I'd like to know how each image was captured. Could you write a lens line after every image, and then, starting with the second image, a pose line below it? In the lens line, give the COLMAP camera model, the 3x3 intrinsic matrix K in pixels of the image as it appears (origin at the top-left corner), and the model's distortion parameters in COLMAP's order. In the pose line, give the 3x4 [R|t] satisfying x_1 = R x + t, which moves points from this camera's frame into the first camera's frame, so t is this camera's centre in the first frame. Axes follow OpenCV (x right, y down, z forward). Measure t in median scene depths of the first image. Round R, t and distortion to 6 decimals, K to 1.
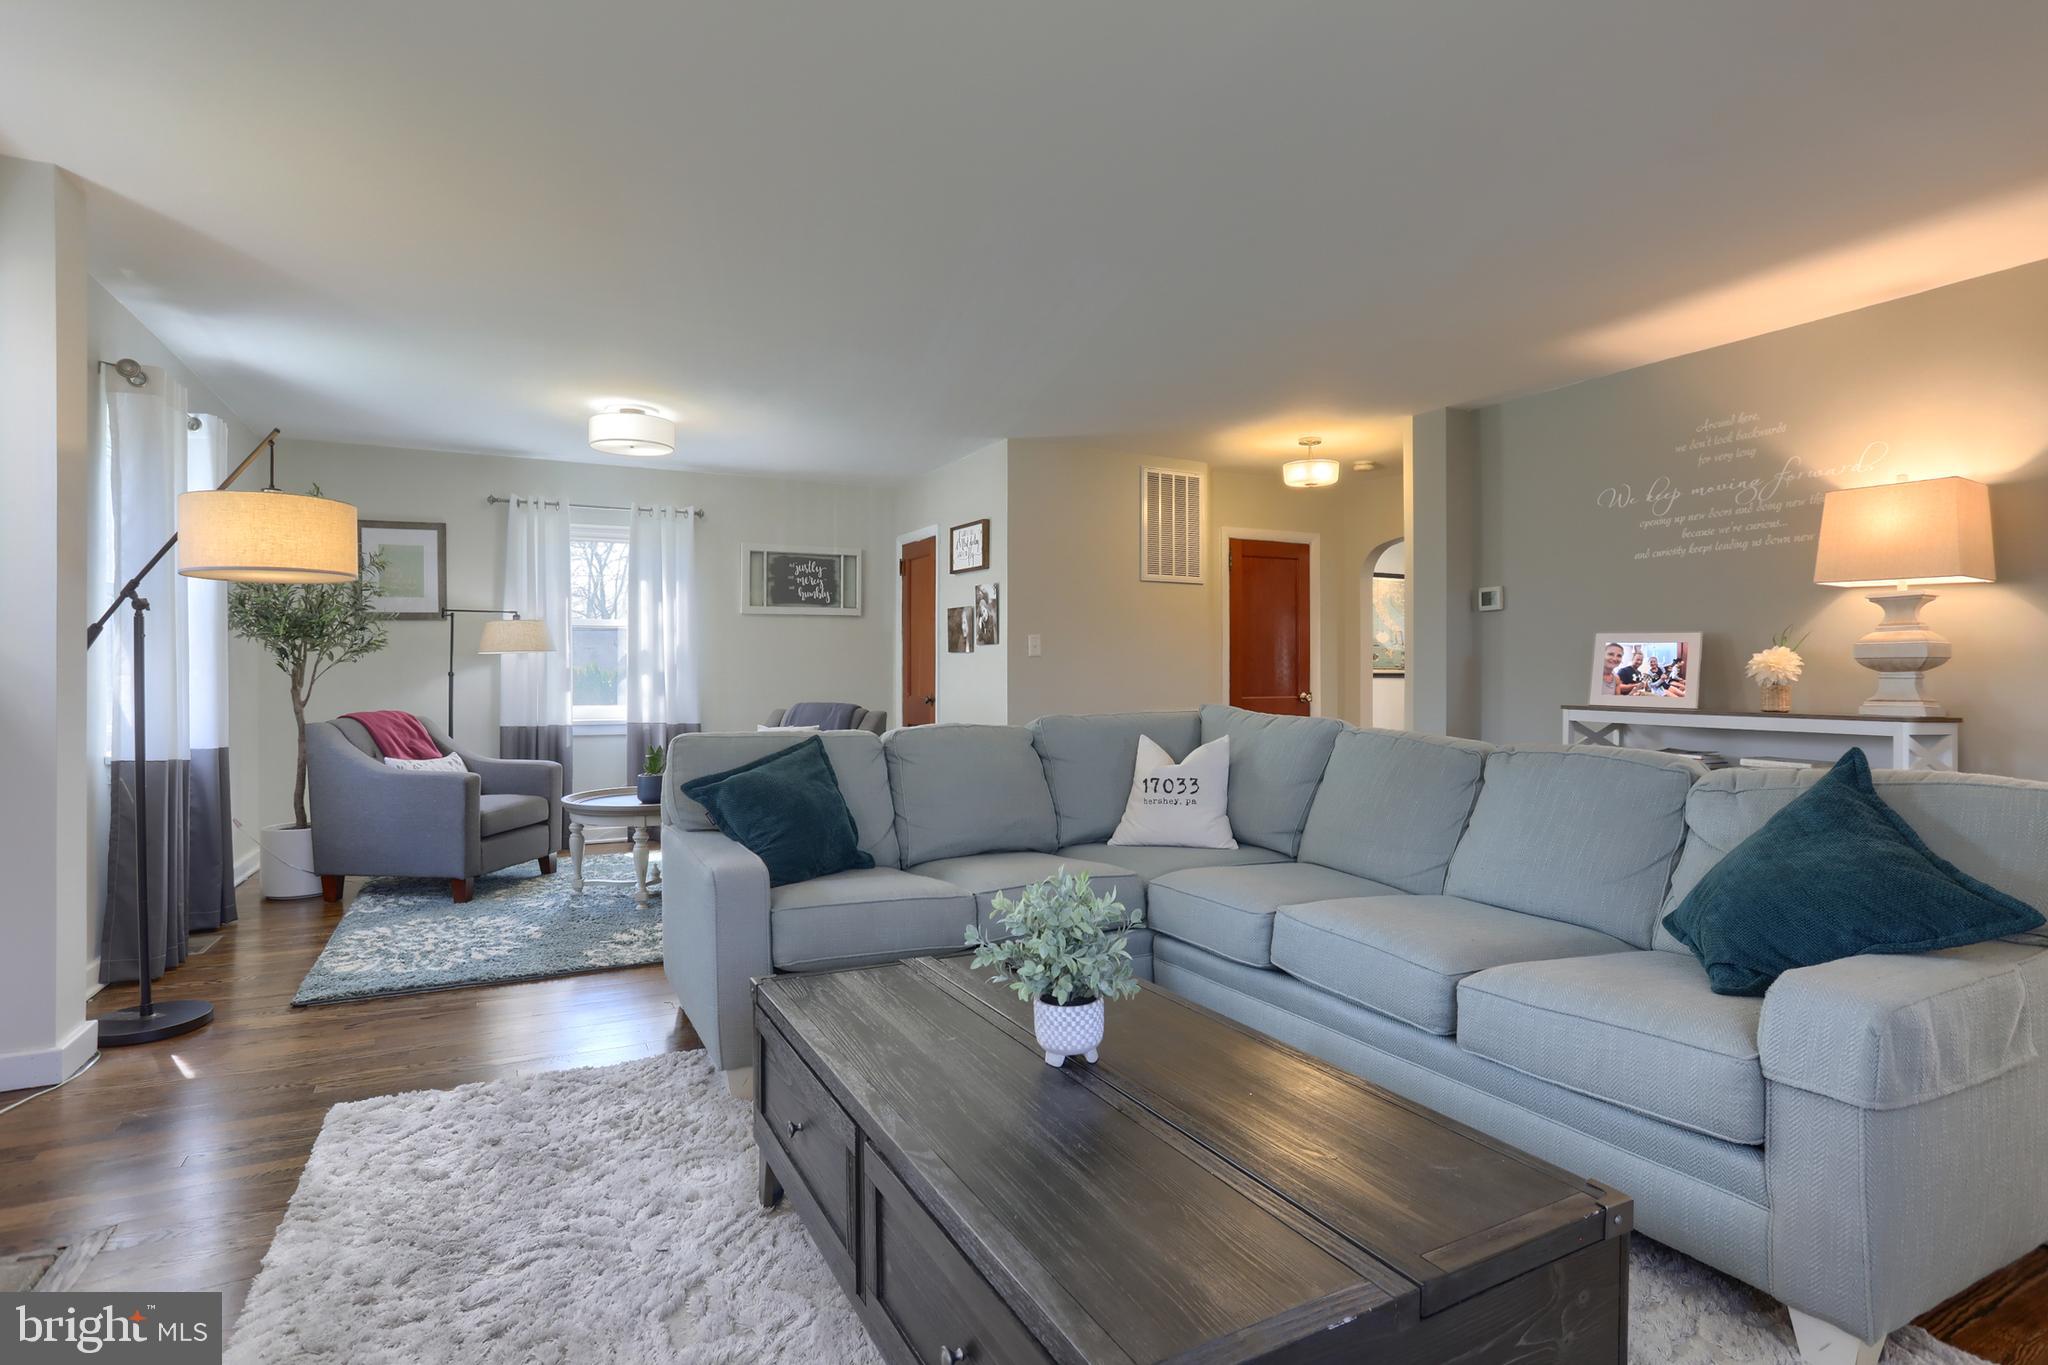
lens RADIAL K [[1027.6, 0, 1016.3], [0, 1027.6, 665.7], [0, 0, 1]] dist [-0.028833, 0.001242]
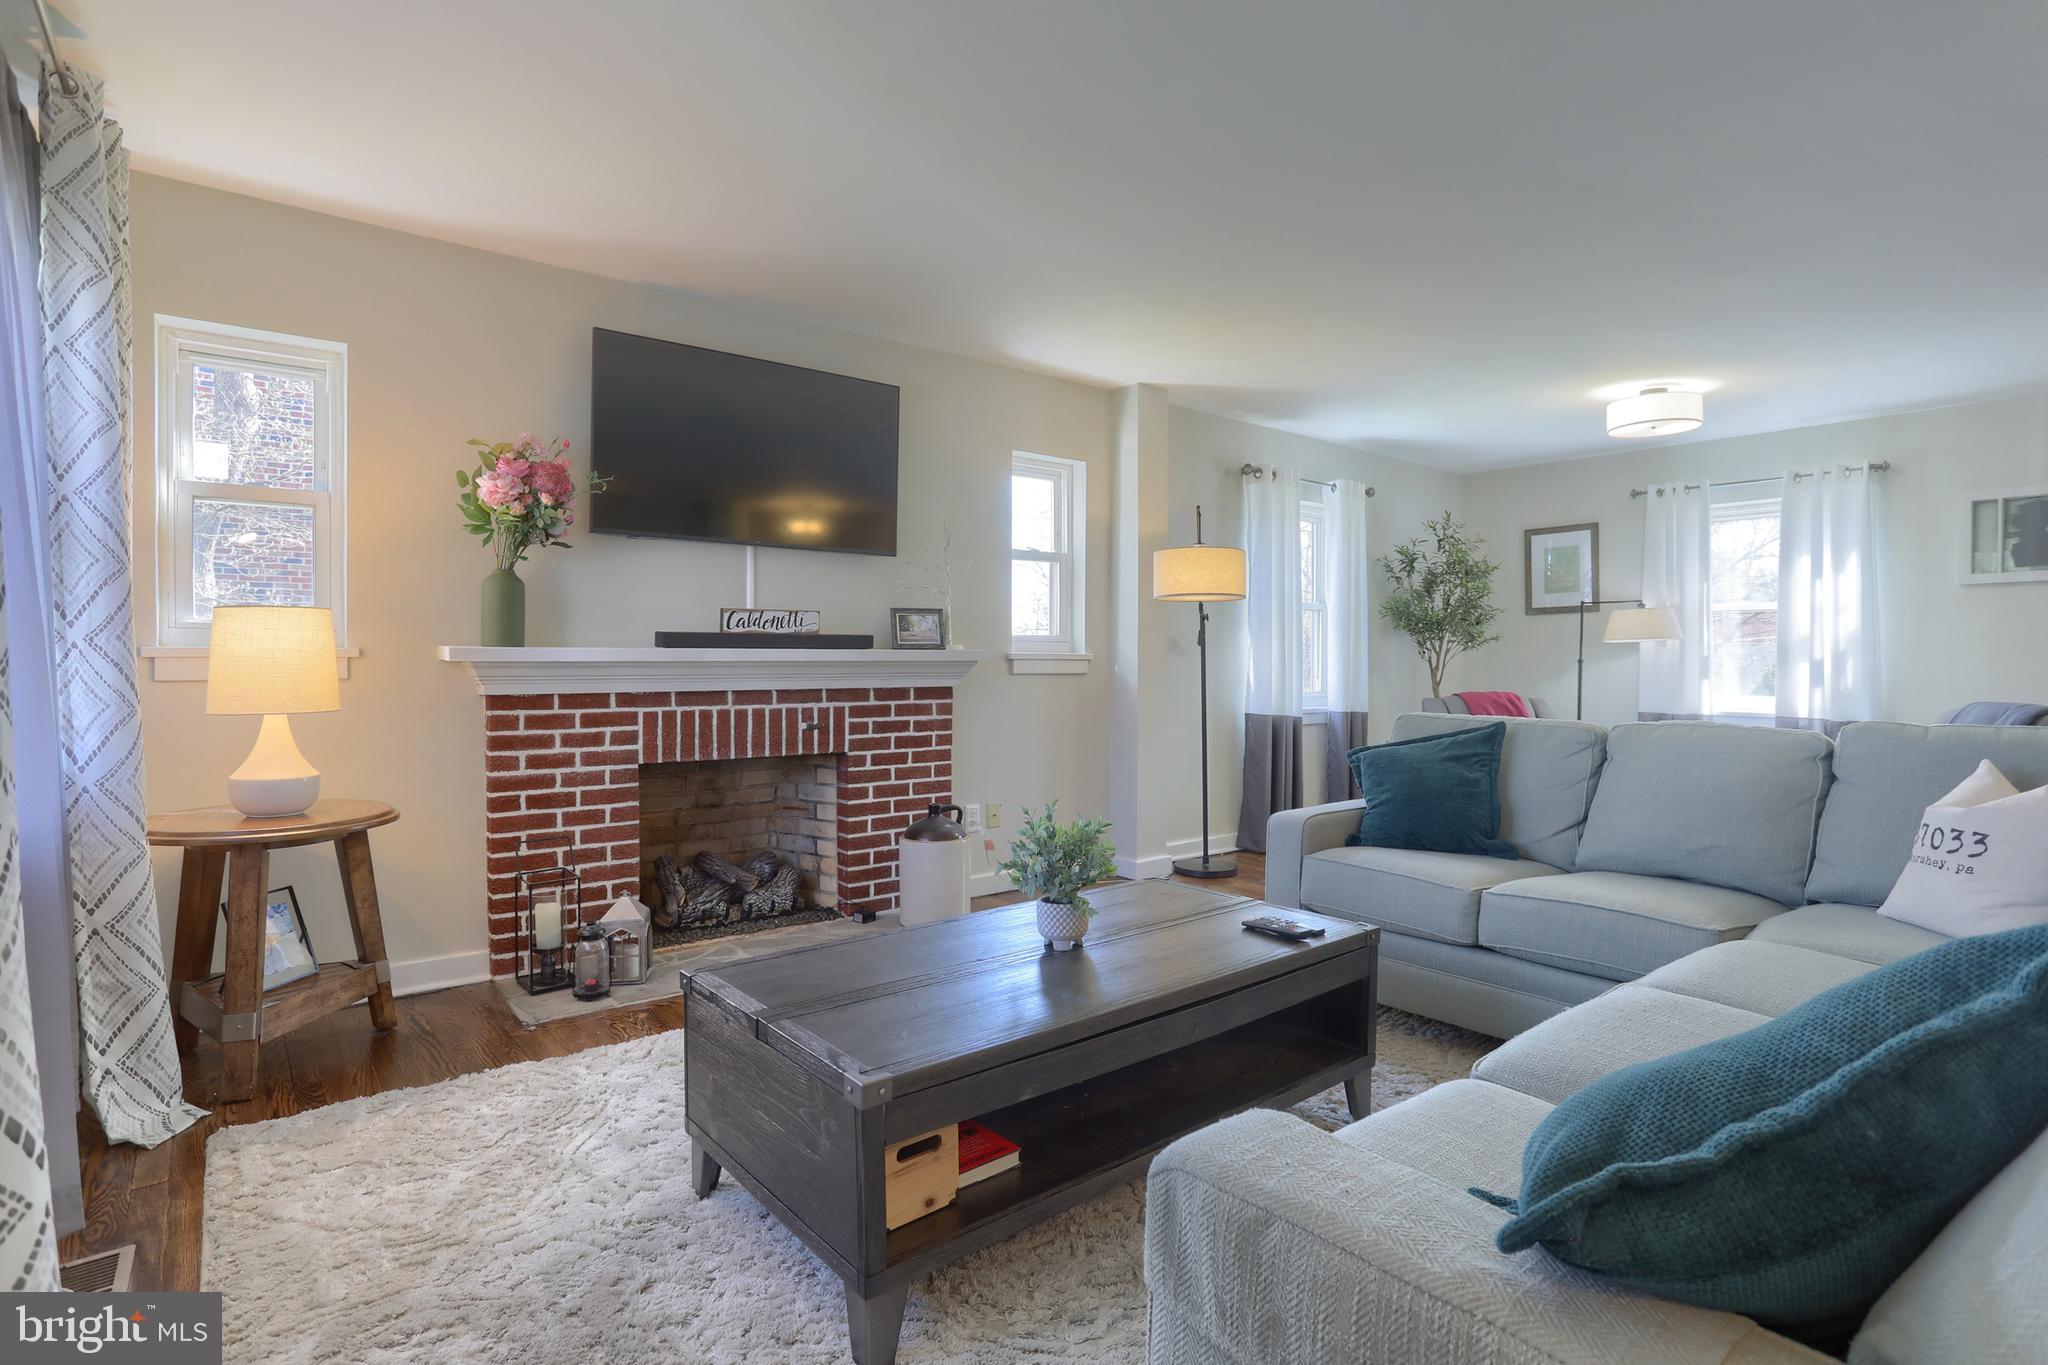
lens RADIAL K [[1027.6, 0, 1016.3], [0, 1027.6, 665.7], [0, 0, 1]] dist [-0.028833, 0.001242]
pose [[0.189912, 0.010490, -0.981745, 0.389087], [0.002213, 0.999936, 0.011112, -0.000049], [0.981799, -0.004283, 0.189877, 0.183481]]
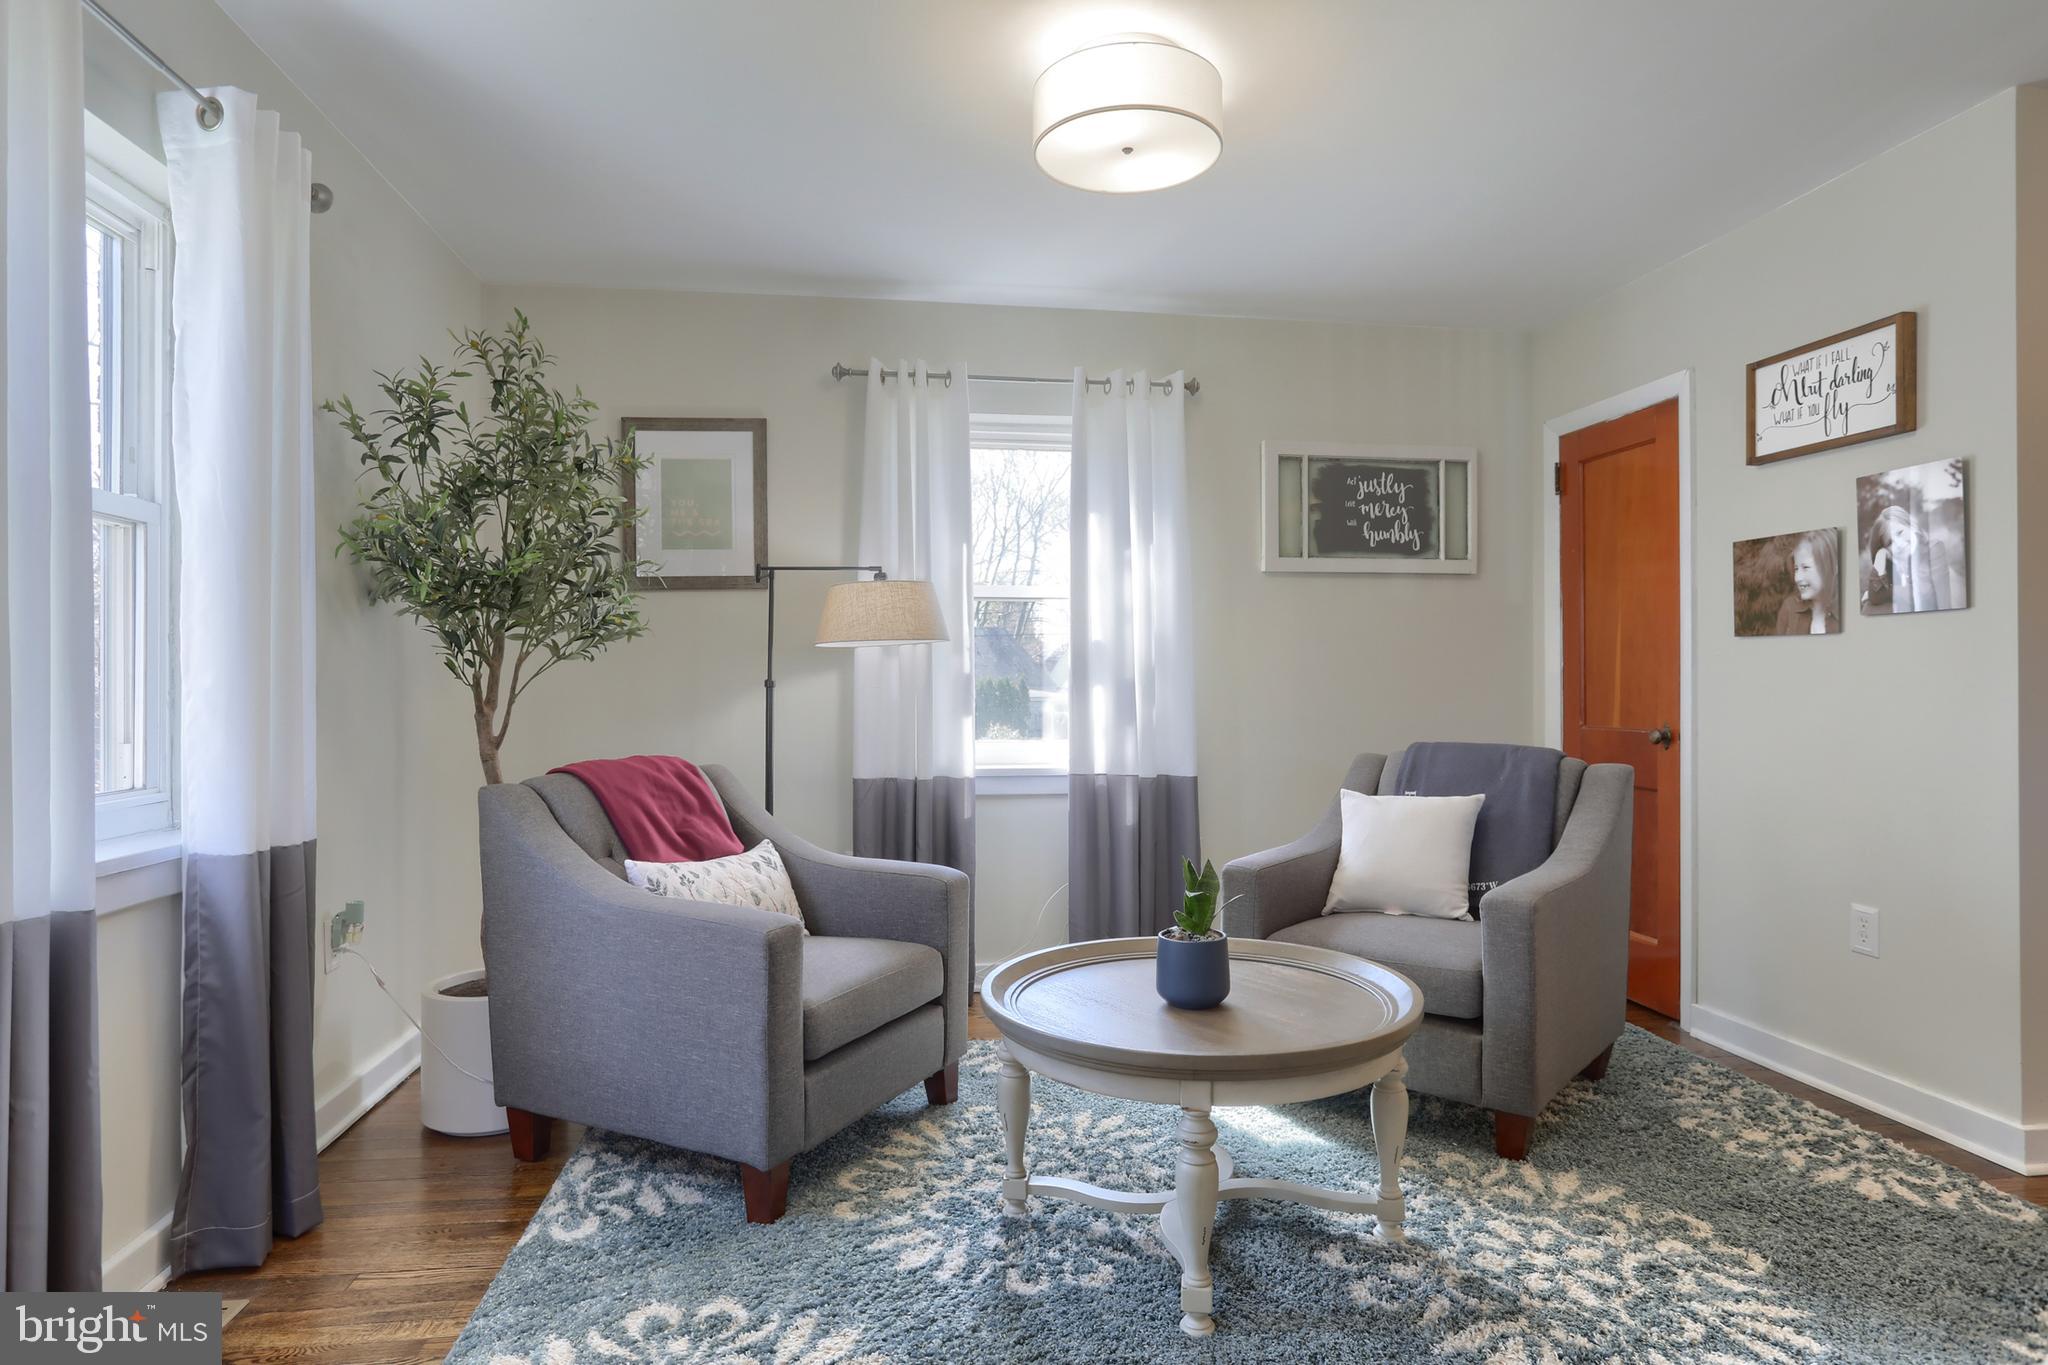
lens RADIAL K [[1072.5, 0, 1024.0], [0, 1072.5, 682.5], [0, 0, 1]] dist [-0.083546, -0.000361]
pose [[0.947483, -0.001653, -0.319802, -0.234875], [0.002957, 0.999989, 0.003592, 0.005443], [0.319792, -0.004349, 0.947478, 0.483933]]
